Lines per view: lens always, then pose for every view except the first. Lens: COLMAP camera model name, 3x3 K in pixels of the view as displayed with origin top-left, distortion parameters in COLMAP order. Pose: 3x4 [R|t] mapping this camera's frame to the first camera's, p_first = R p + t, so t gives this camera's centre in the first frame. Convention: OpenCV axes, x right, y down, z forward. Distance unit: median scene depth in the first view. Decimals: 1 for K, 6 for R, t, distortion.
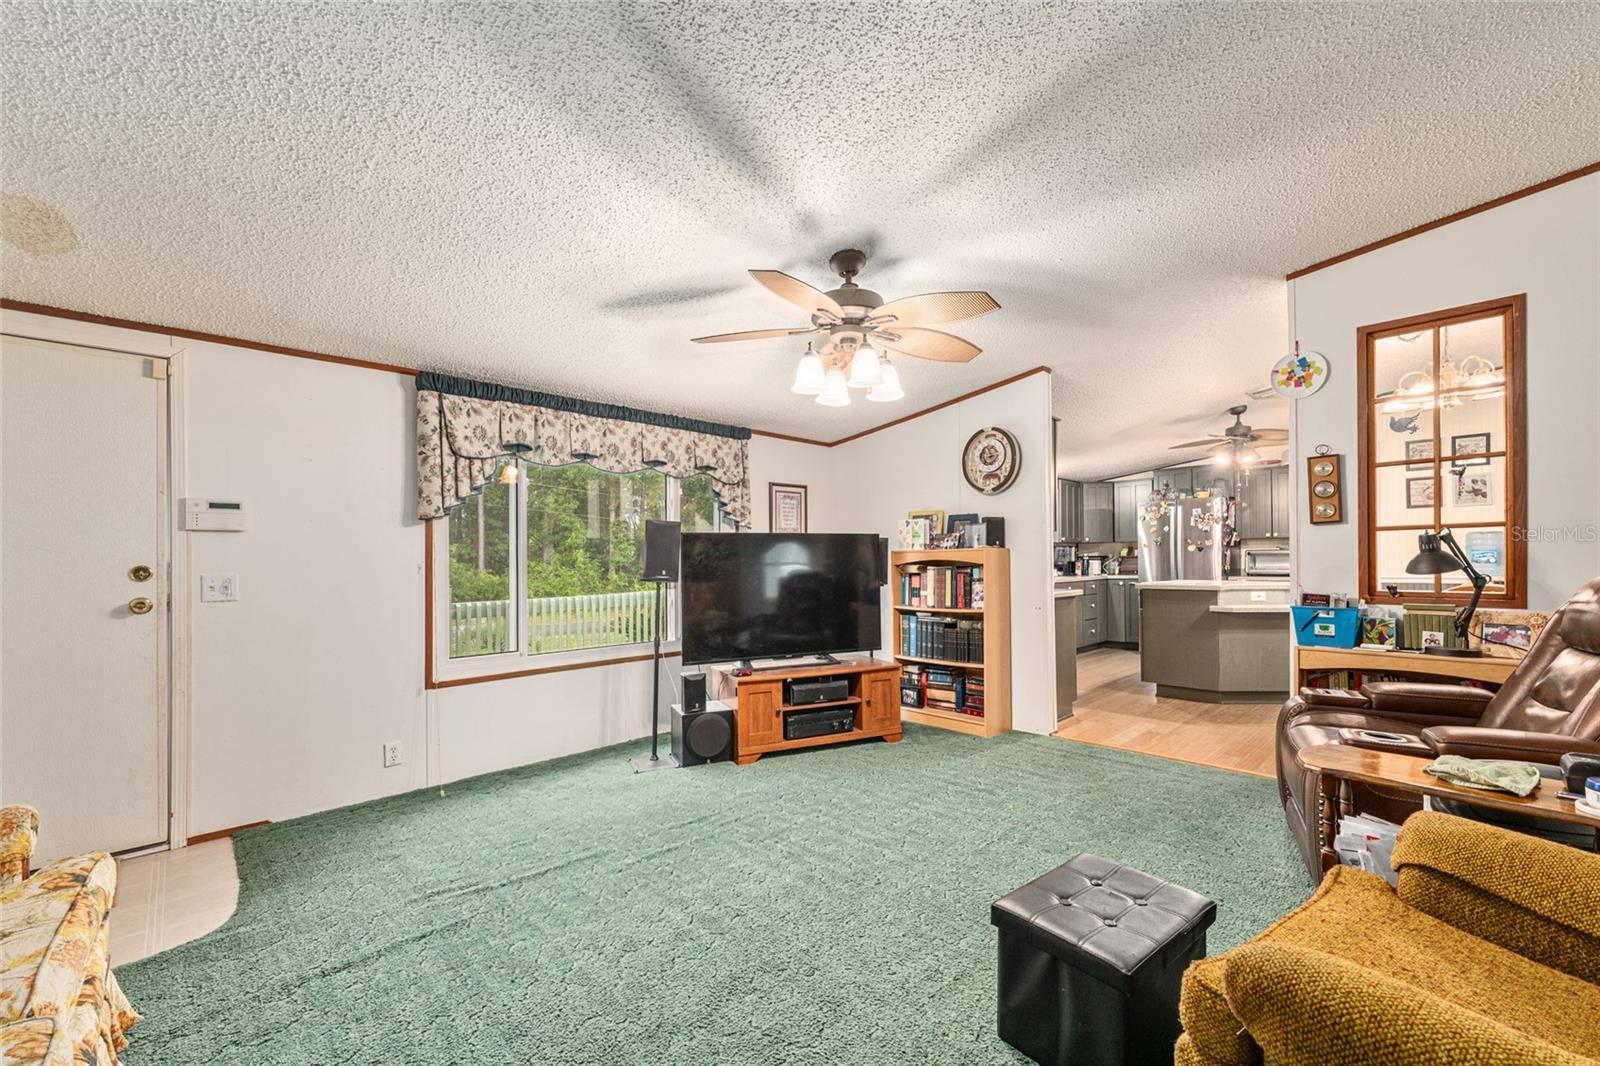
lens RADIAL K [[636.8, 0, 800.7], [0, 636.8, 561.6], [0, 0, 1]] dist [-0.000750, 0.000283]
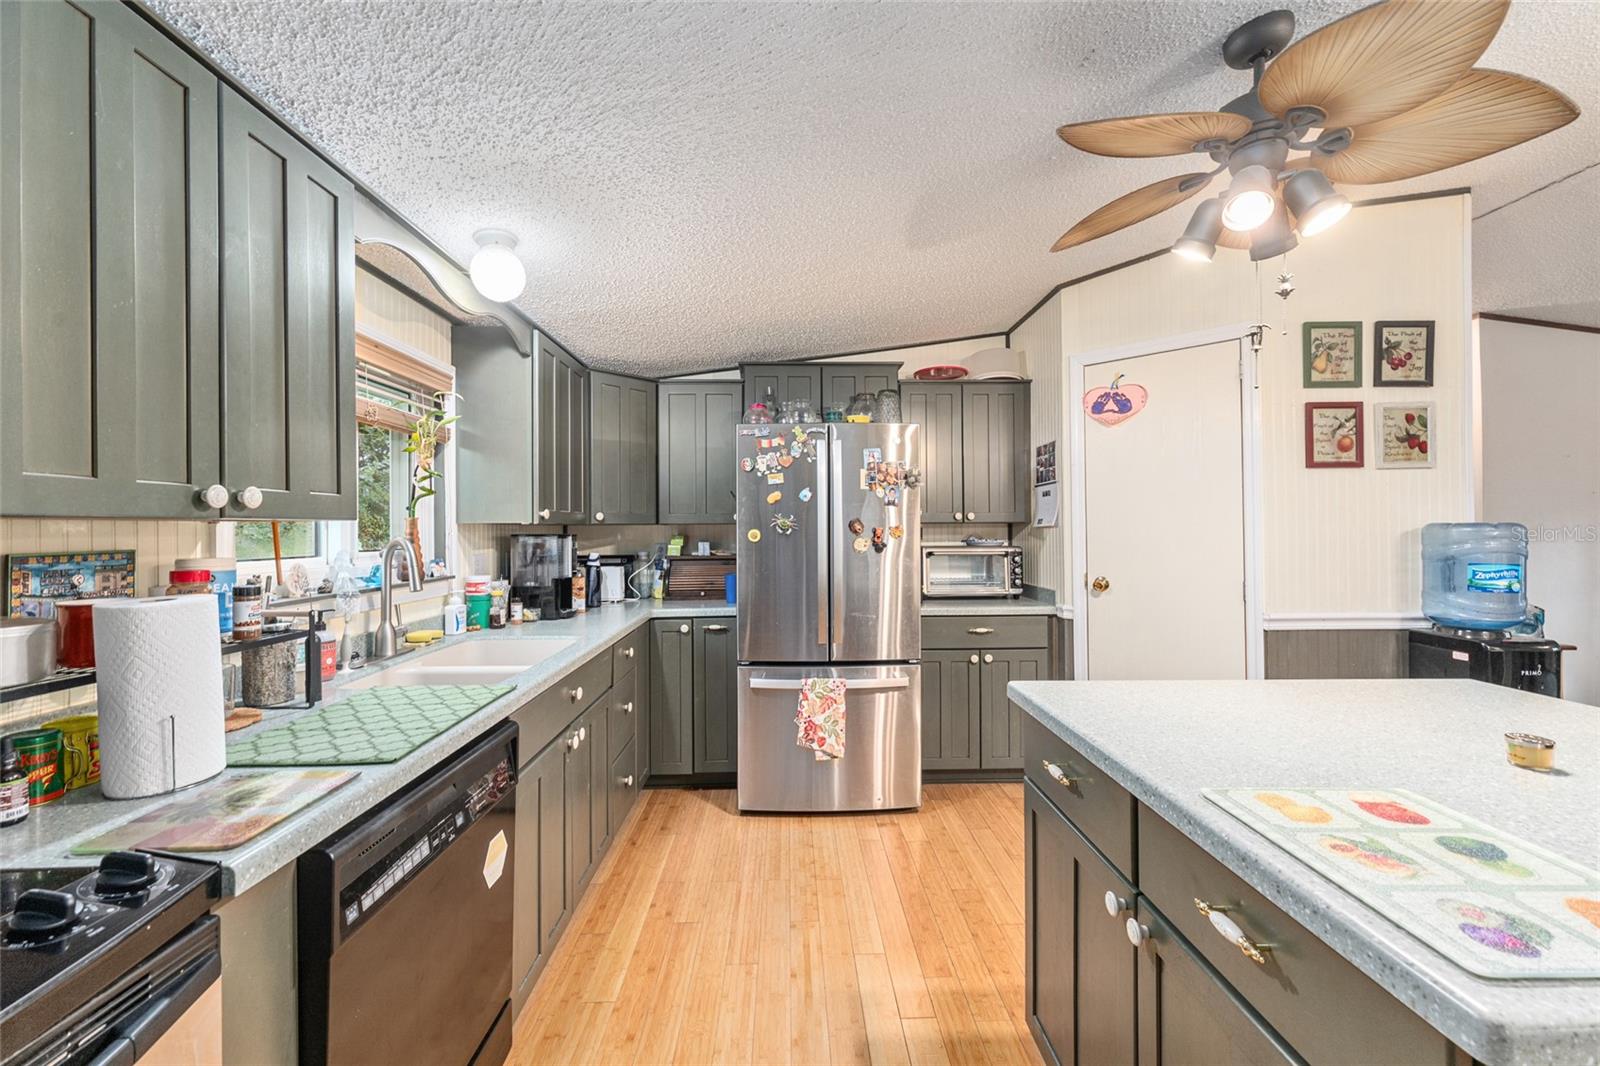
lens RADIAL K [[636.8, 0, 800.1], [0, 636.8, 531.4], [0, 0, 1]] dist [-0.000750, 0.000283]
pose [[0.676704, 0.005013, 0.736238, 0.282455], [-0.000982, 0.999982, -0.005907, -0.026702], [-0.736255, 0.003274, 0.676697, 0.739088]]
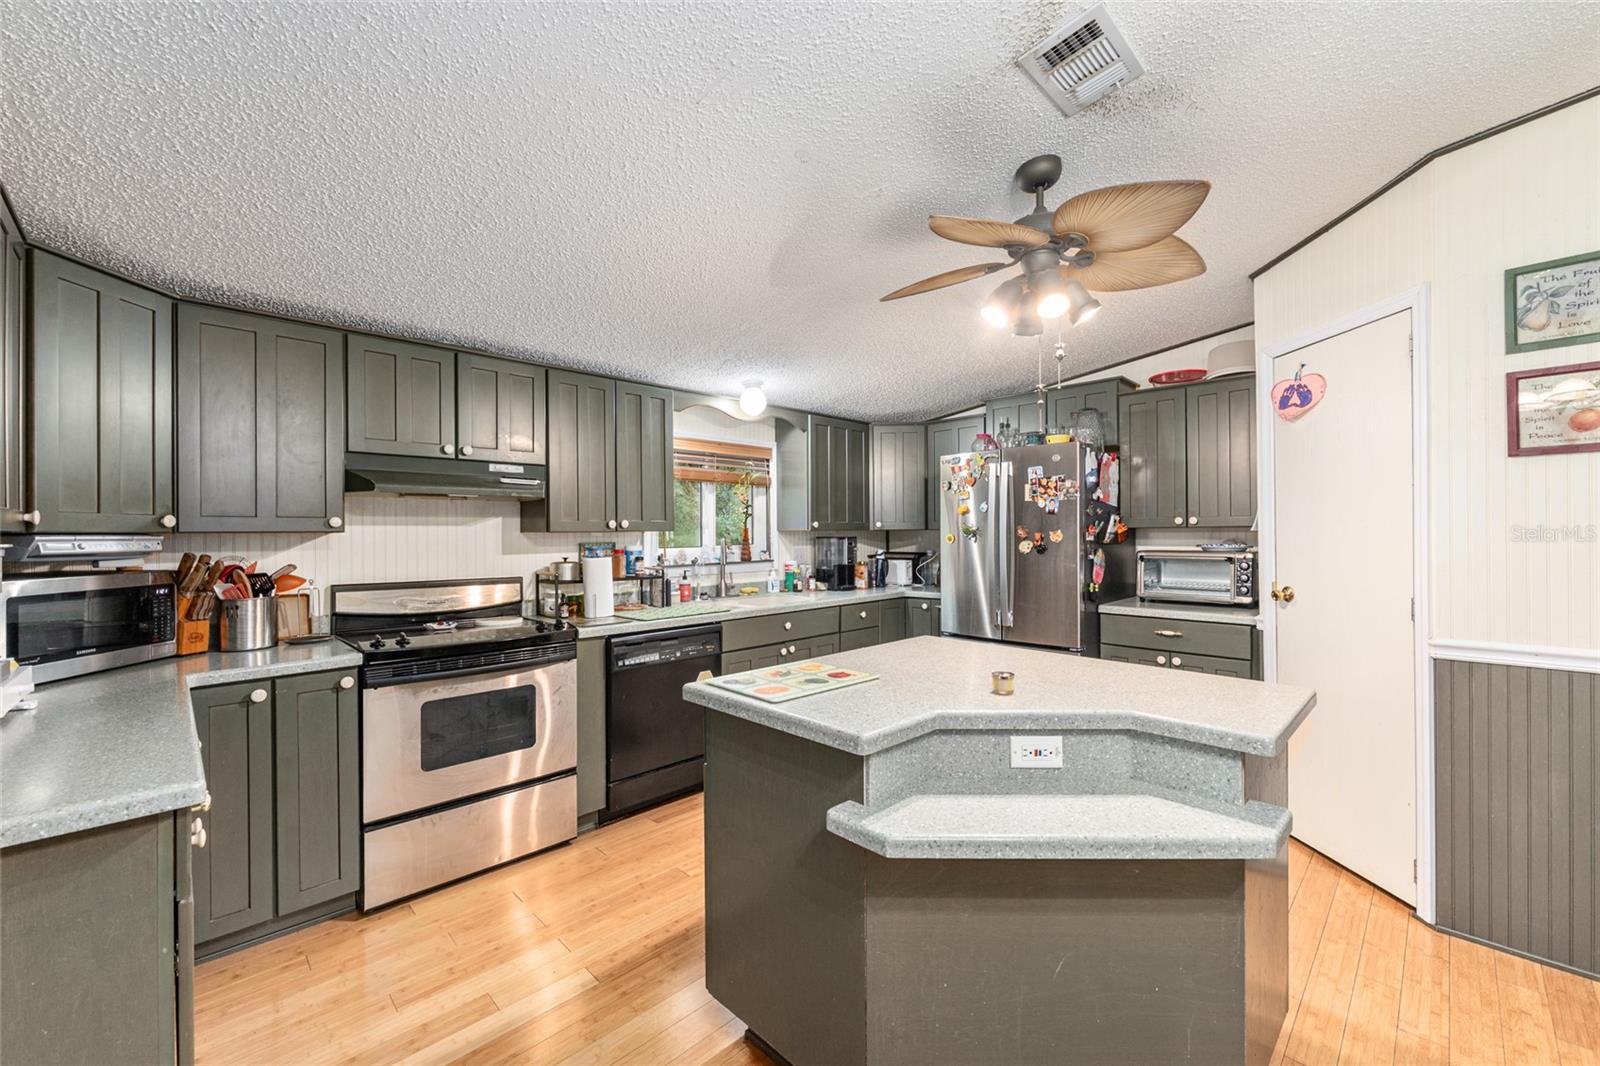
lens RADIAL K [[636.8, 0, 796.6], [0, 636.8, 534.2], [0, 0, 1]] dist [-0.000750, 0.000283]
pose [[0.999932, 0.004836, 0.010636, 0.422796], [-0.004837, 0.999988, 0.000081, -0.029432], [-0.010635, -0.000133, 0.999943, 0.498752]]
